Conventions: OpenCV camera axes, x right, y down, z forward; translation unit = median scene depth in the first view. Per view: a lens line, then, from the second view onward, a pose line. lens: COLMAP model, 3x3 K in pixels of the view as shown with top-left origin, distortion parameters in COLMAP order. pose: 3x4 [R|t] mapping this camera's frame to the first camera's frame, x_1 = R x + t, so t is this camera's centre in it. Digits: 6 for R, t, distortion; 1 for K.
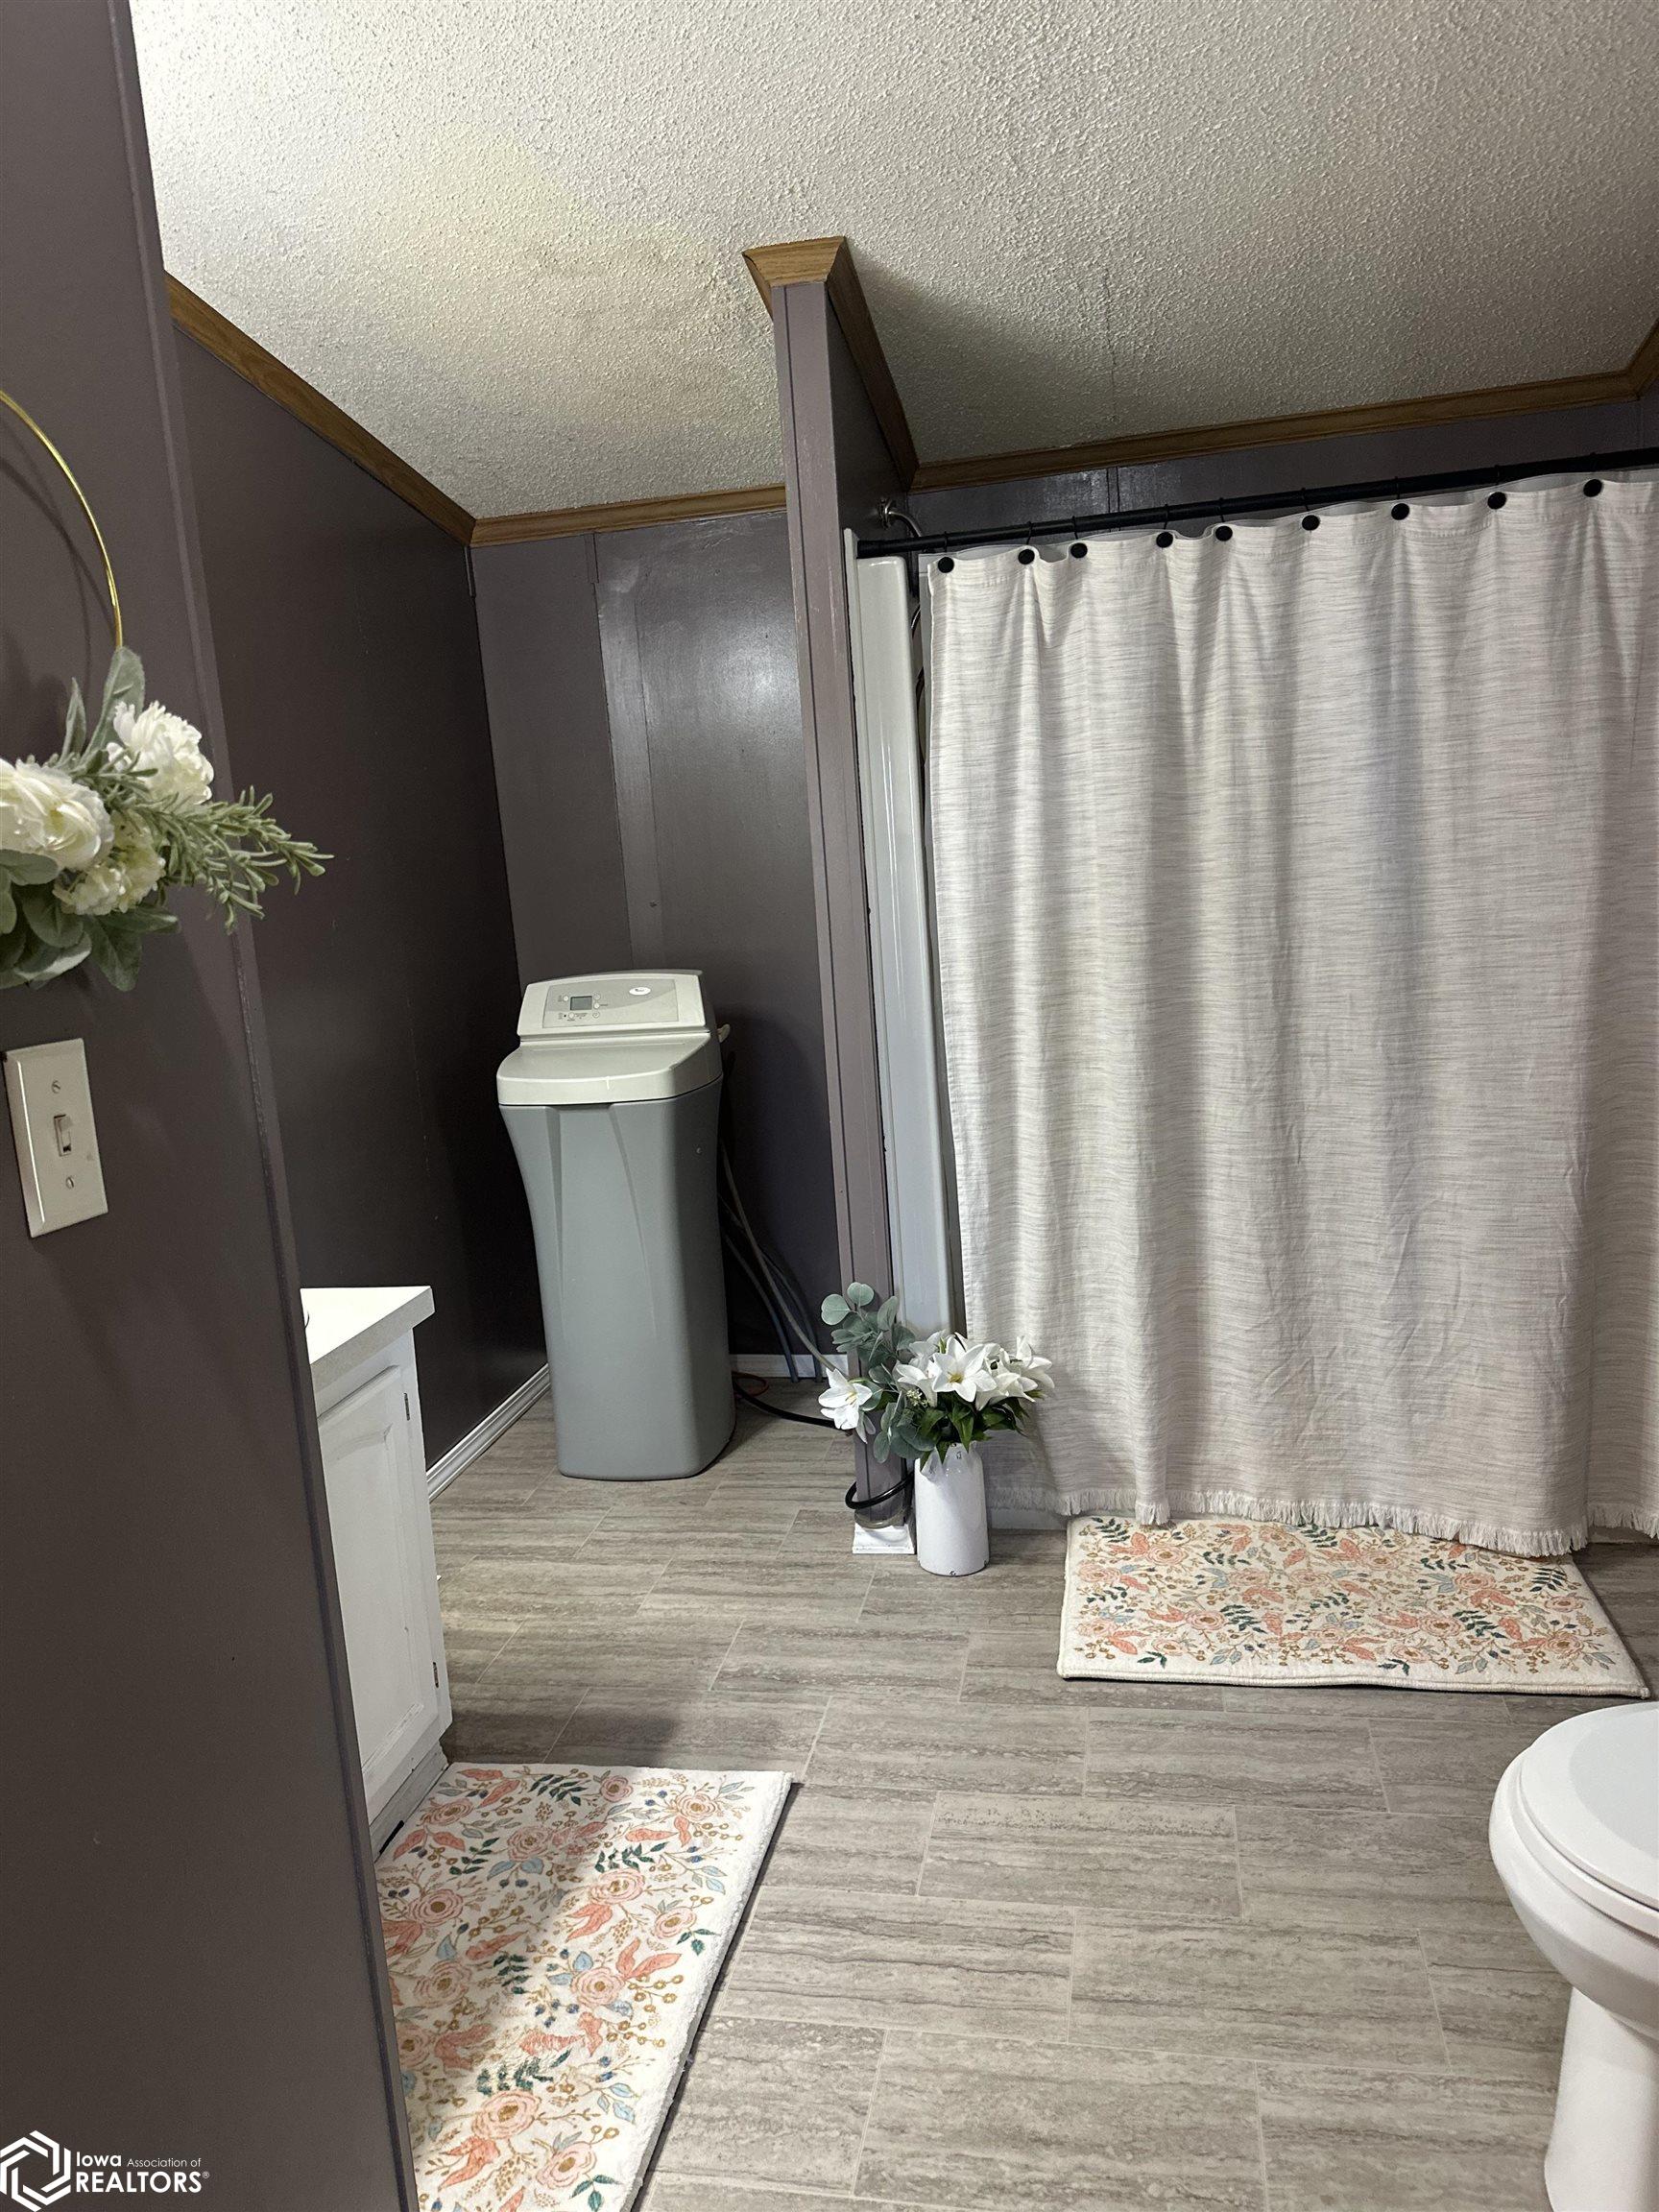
lens RADIAL K [[1575.9, 0, 834.1], [0, 1575.9, 1108.0], [0, 0, 1]] dist [-0.013136, -0.006673]
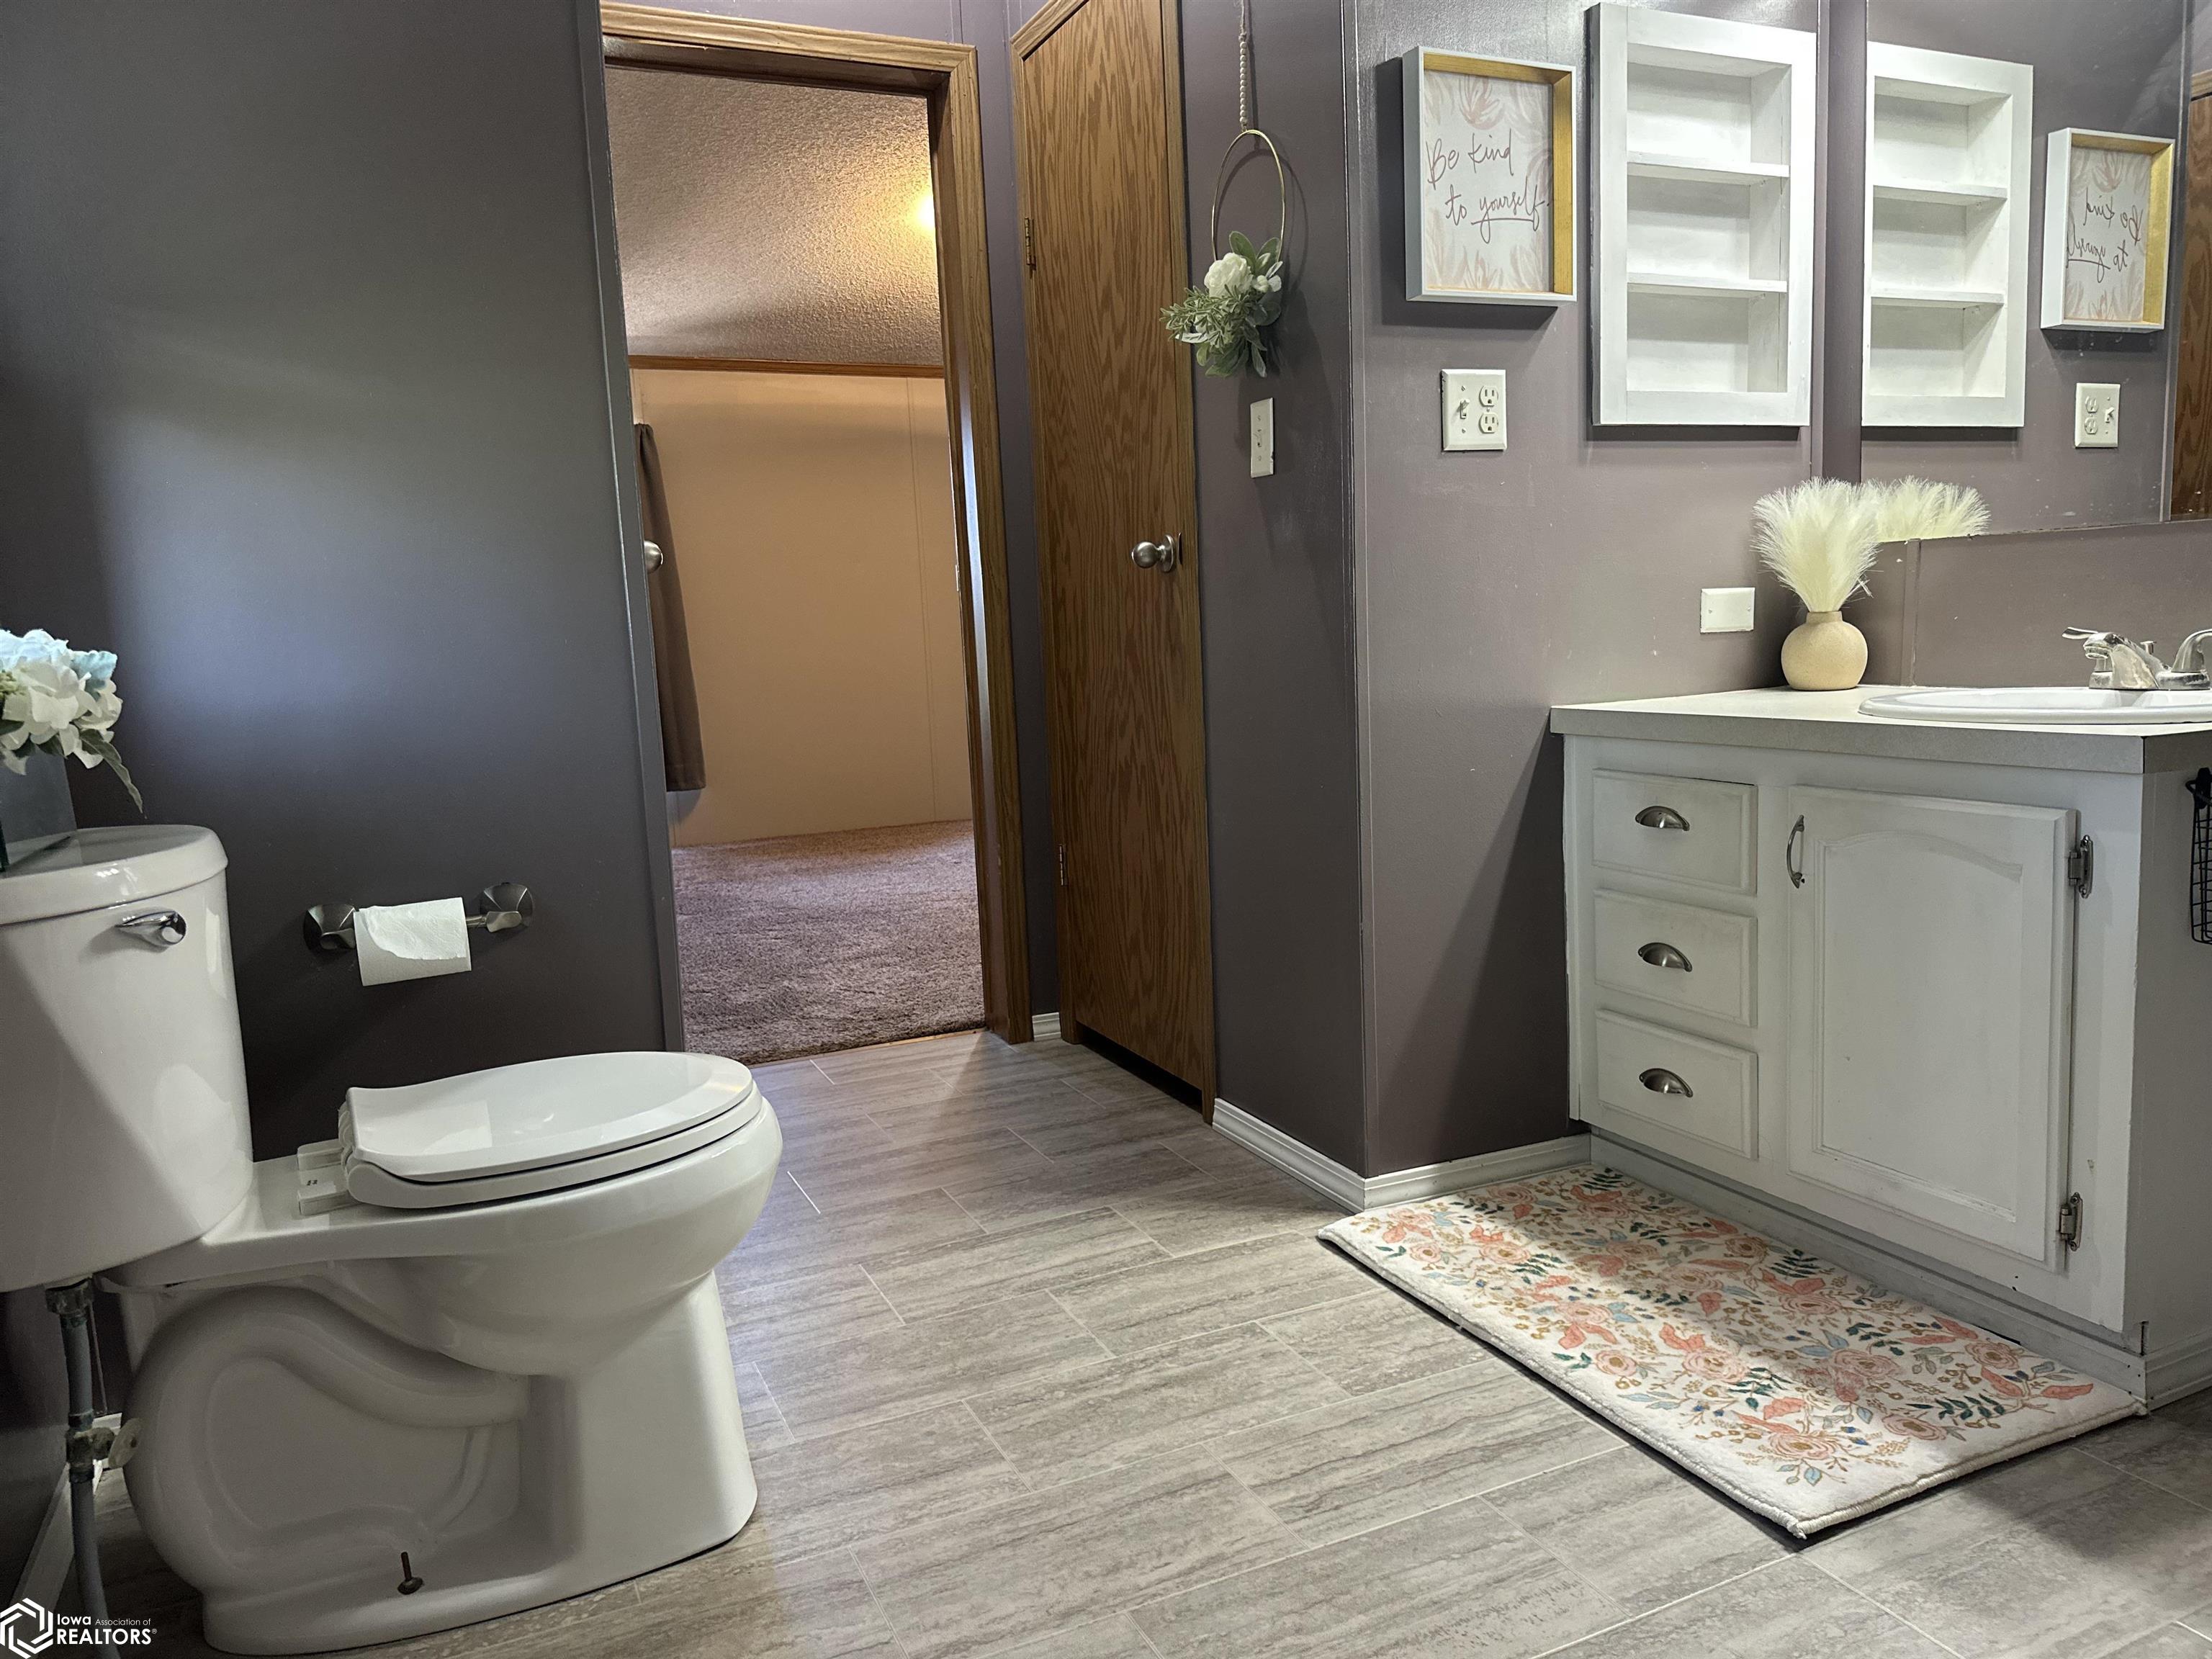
lens RADIAL K [[1575.9, 0, 1107.3], [0, 1575.9, 825.6], [0, 0, 1]] dist [-0.013136, -0.006673]
pose [[-0.806959, 0.185161, -0.560833, 0.645051], [0.006862, 0.952461, 0.304584, -0.084438], [0.590568, 0.241938, -0.769867, 1.536770]]
